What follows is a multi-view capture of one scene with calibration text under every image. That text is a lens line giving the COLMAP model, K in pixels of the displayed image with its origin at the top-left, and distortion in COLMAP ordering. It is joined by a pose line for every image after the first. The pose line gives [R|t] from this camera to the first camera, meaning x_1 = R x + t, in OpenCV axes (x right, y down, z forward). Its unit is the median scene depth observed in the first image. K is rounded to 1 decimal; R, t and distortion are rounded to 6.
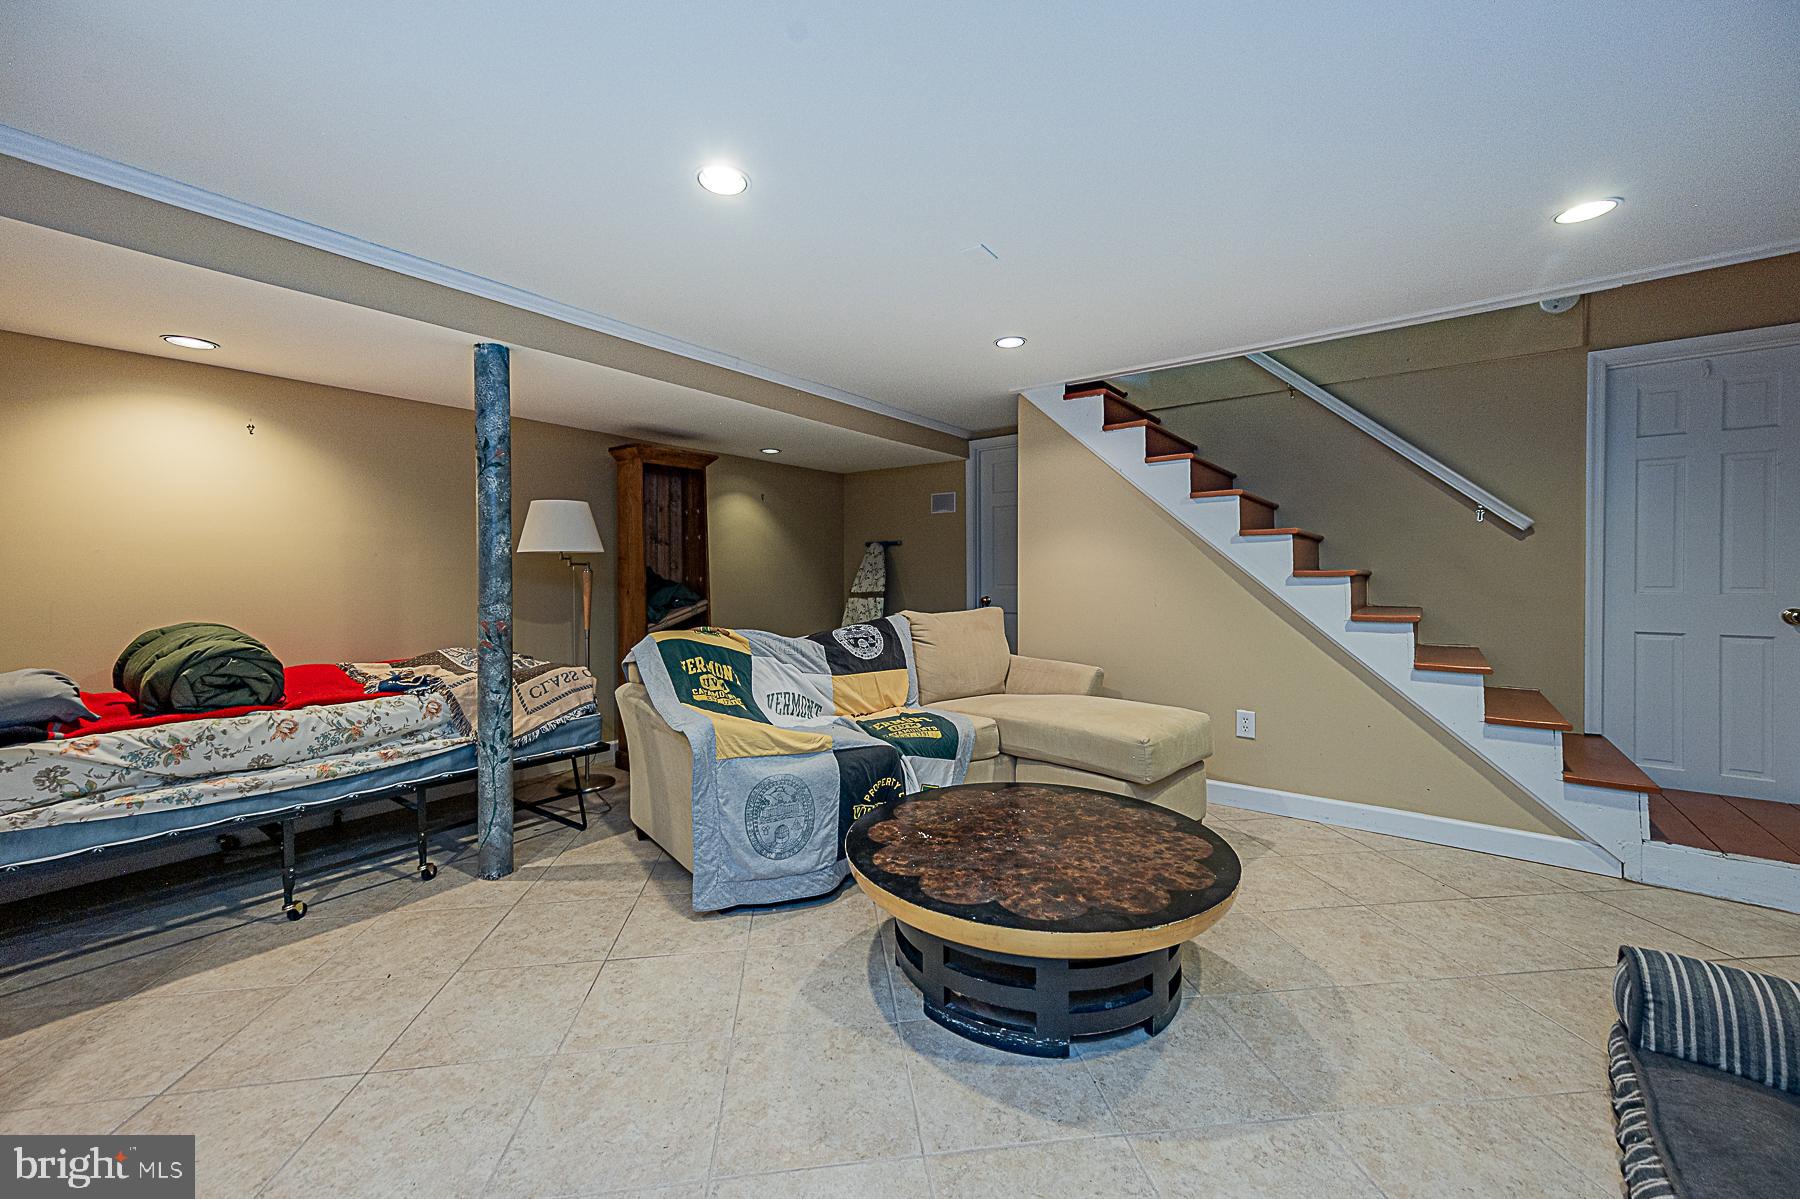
lens RADIAL K [[710.1, 0, 898.7], [0, 710.1, 577.3], [0, 0, 1]] dist [0.016376, -0.000069]
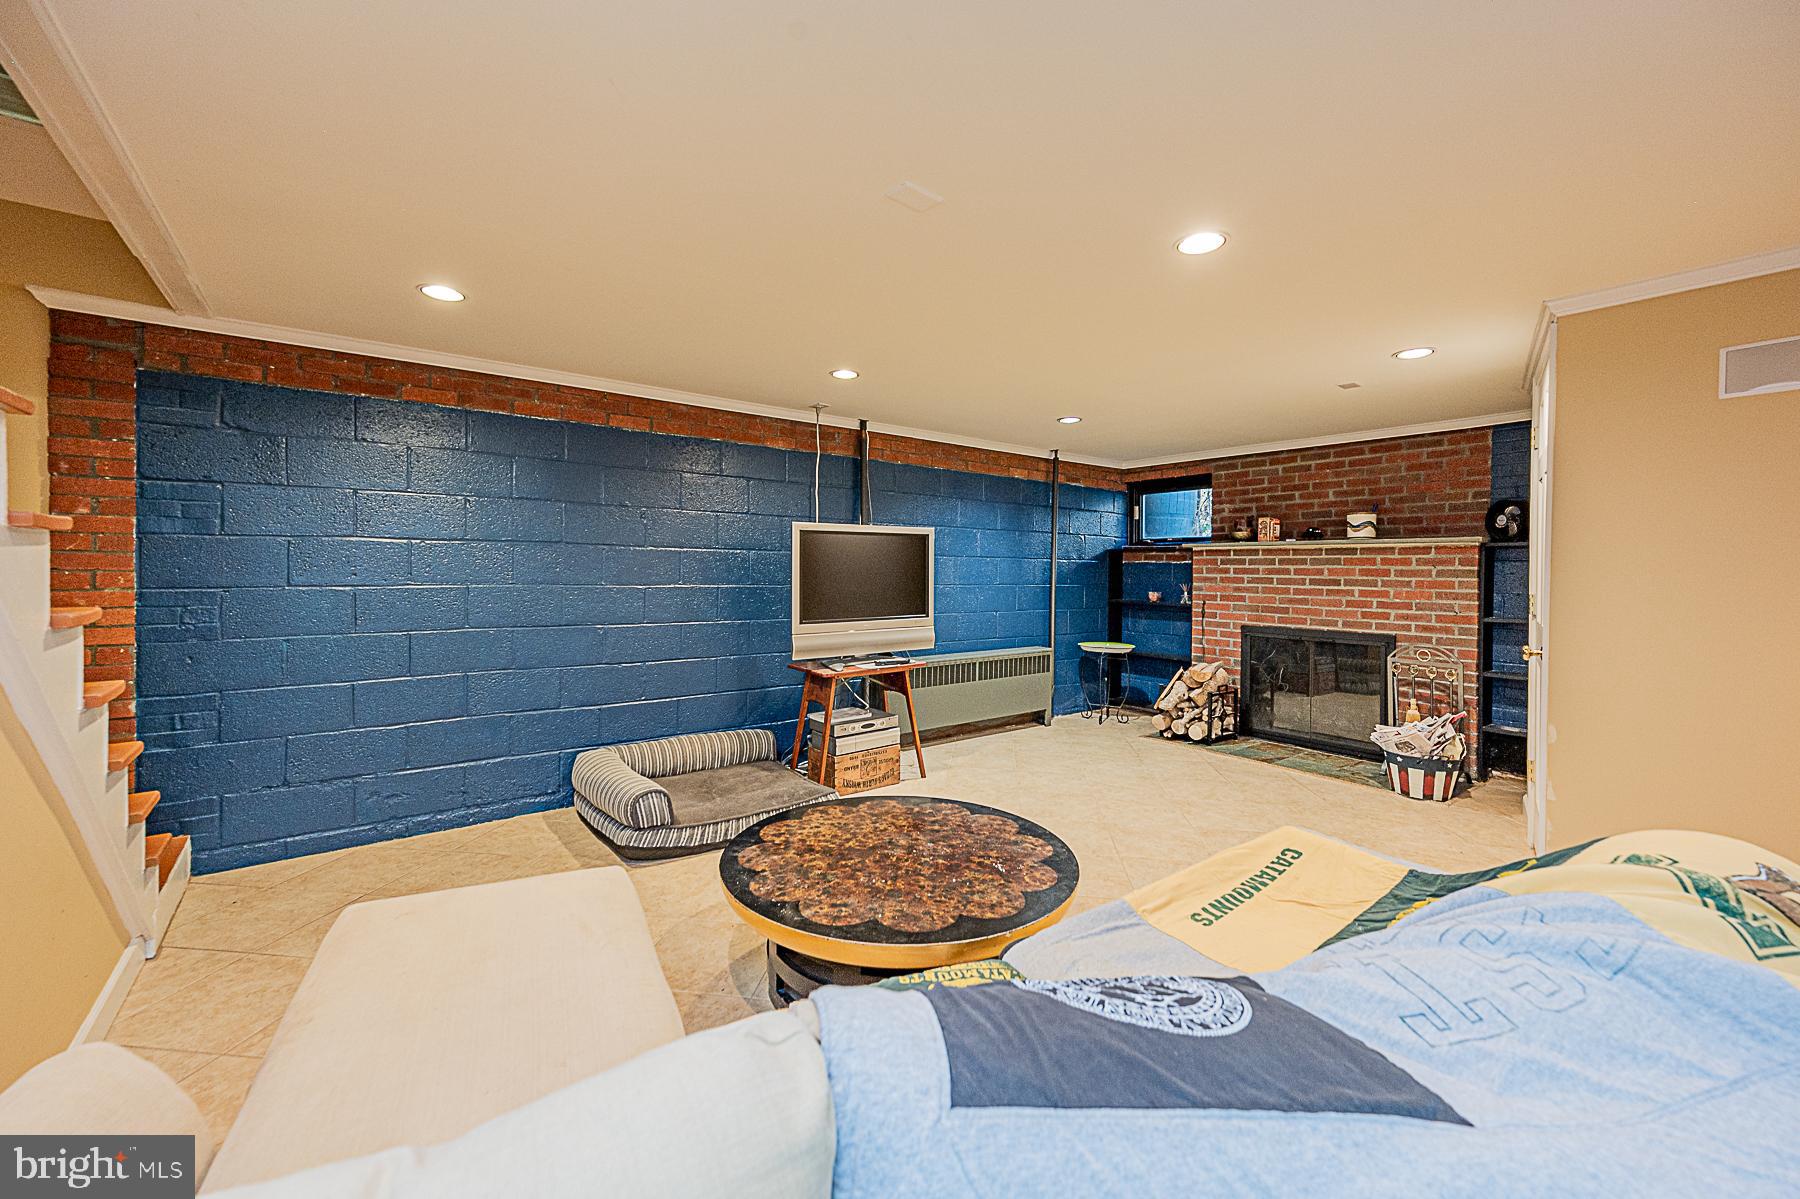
lens RADIAL K [[710.1, 0, 898.7], [0, 710.1, 577.3], [0, 0, 1]] dist [0.016376, -0.000069]
pose [[-0.964923, -0.010511, 0.262323, -0.088761], [-0.005384, 0.999780, 0.020256, -0.069797], [-0.262479, 0.018134, -0.964767, 2.058316]]
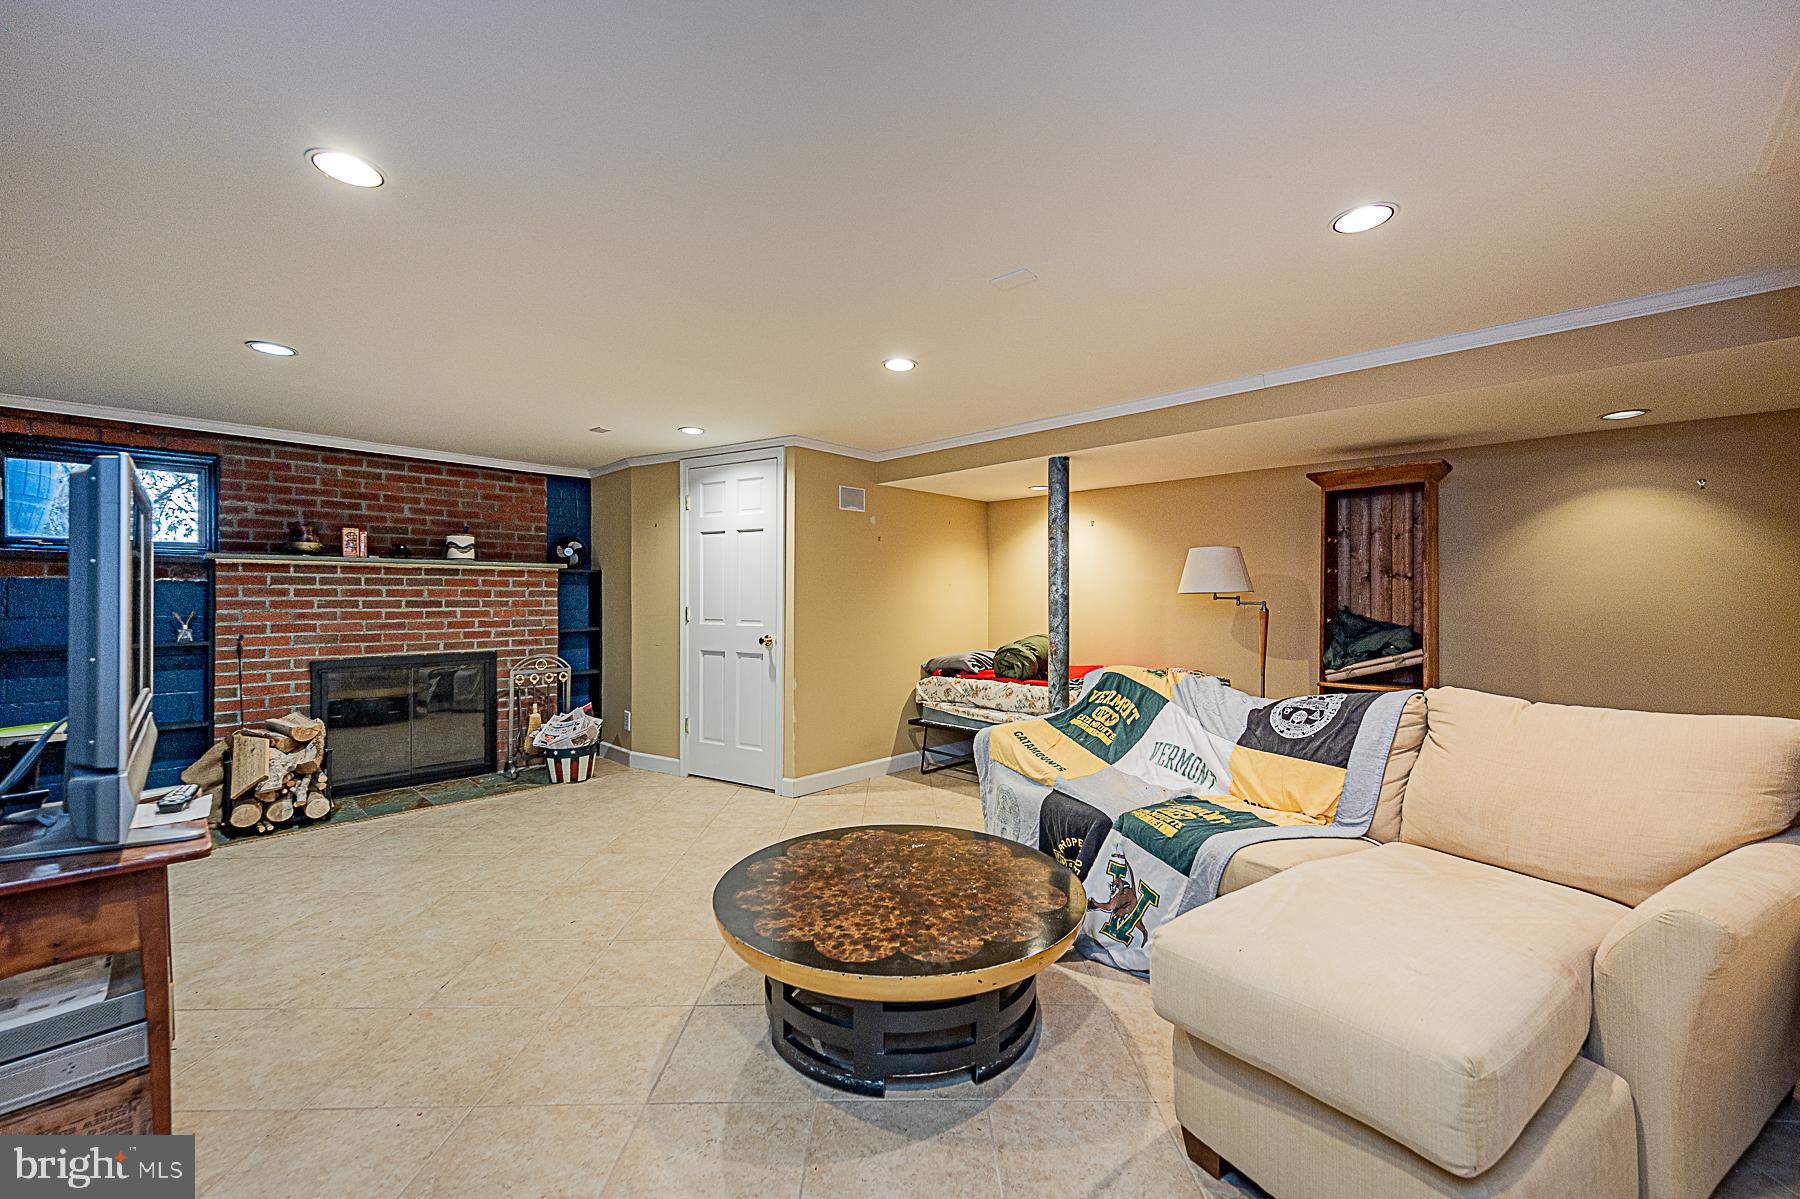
lens RADIAL K [[712.8, 0, 900.0], [0, 712.8, 599.5], [0, 0, 1]] dist [0.020653, 0.000018]
pose [[-0.126951, 0.005374, -0.991894, 1.235896], [-0.006704, 0.999958, 0.006276, -0.051016], [0.991886, 0.007447, -0.126910, 1.147188]]
